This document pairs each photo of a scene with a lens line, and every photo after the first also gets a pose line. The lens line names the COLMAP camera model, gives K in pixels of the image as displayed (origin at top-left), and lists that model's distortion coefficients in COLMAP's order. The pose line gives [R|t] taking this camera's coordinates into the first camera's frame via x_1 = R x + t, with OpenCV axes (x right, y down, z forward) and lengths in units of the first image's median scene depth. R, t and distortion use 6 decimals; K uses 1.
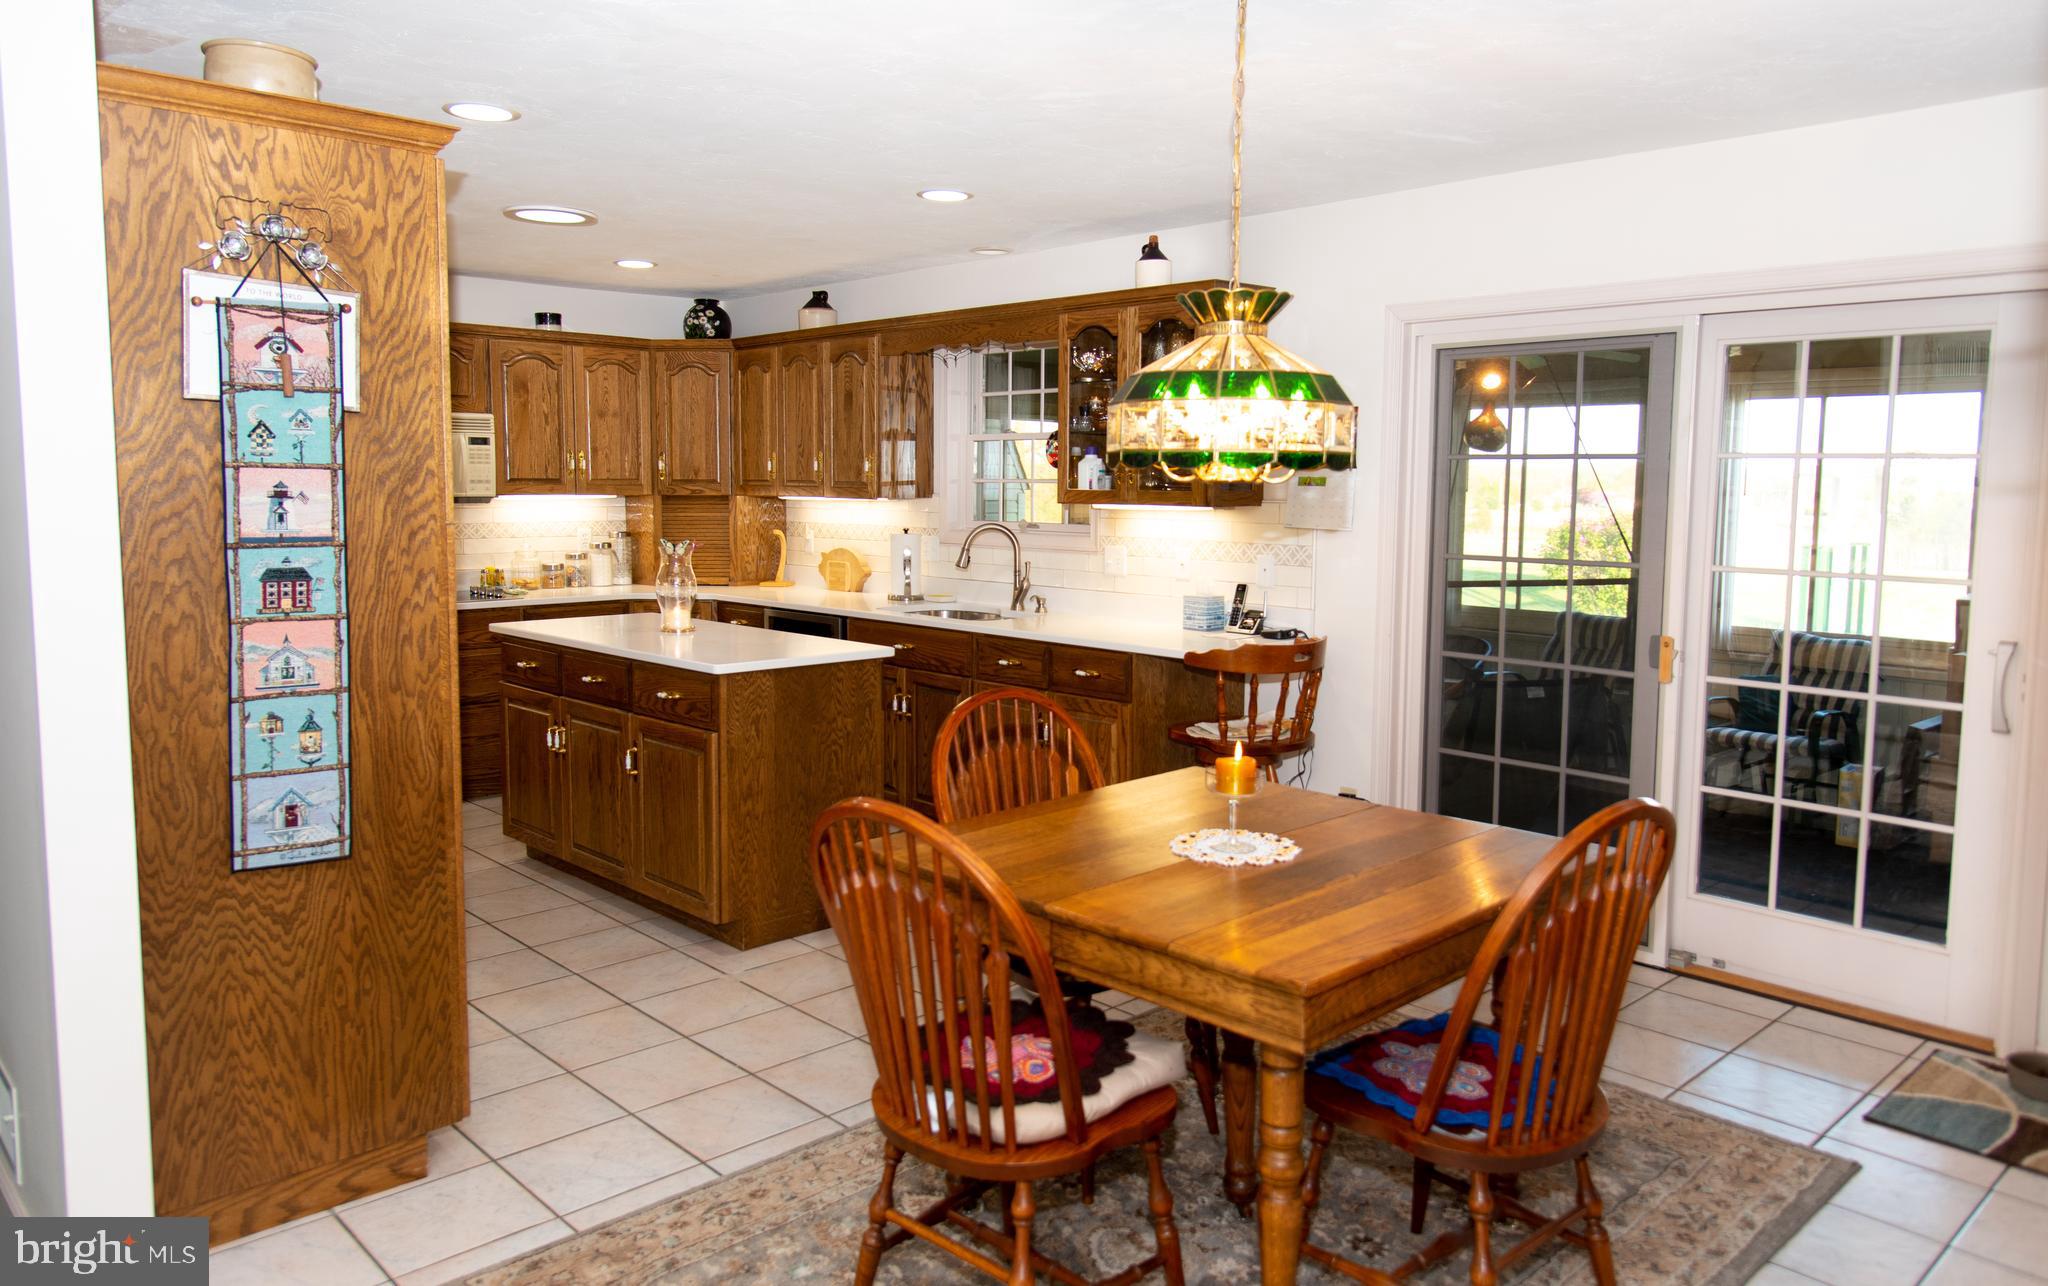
lens RADIAL K [[1387.3, 0, 1028.5], [0, 1387.3, 586.7], [0, 0, 1]] dist [0.001549, 0.000962]
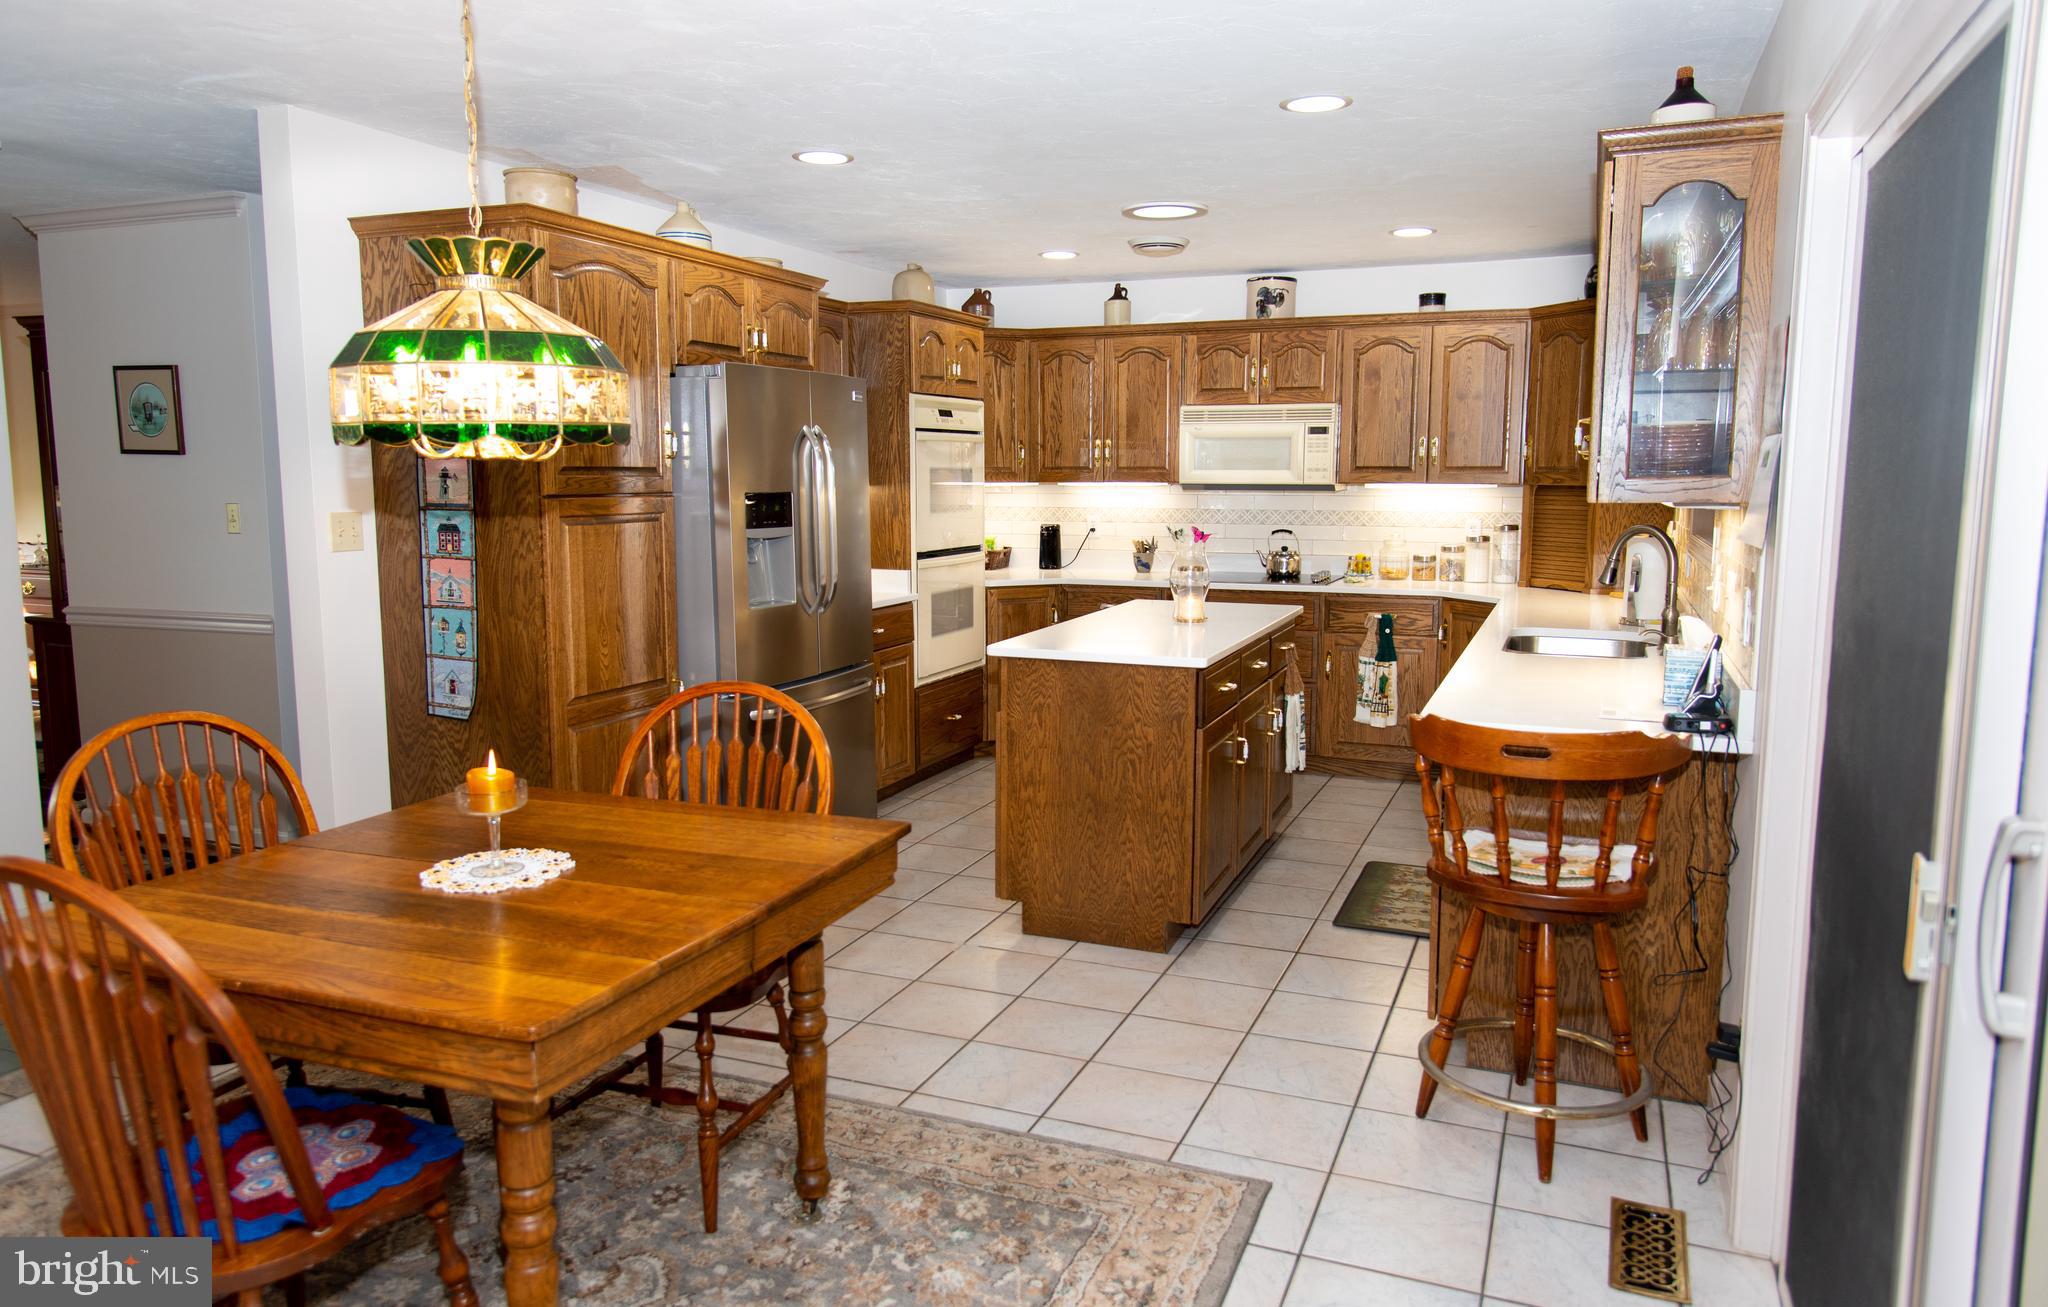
lens RADIAL K [[1365.6, 0, 1058.2], [0, 1365.6, 624.0], [0, 0, 1]] dist [0.013974, 0.001570]
pose [[0.417066, 0.097063, -0.903678, 1.044305], [-0.067145, 0.994855, 0.075867, -0.059252], [0.906392, 0.029036, 0.421438, 0.915250]]
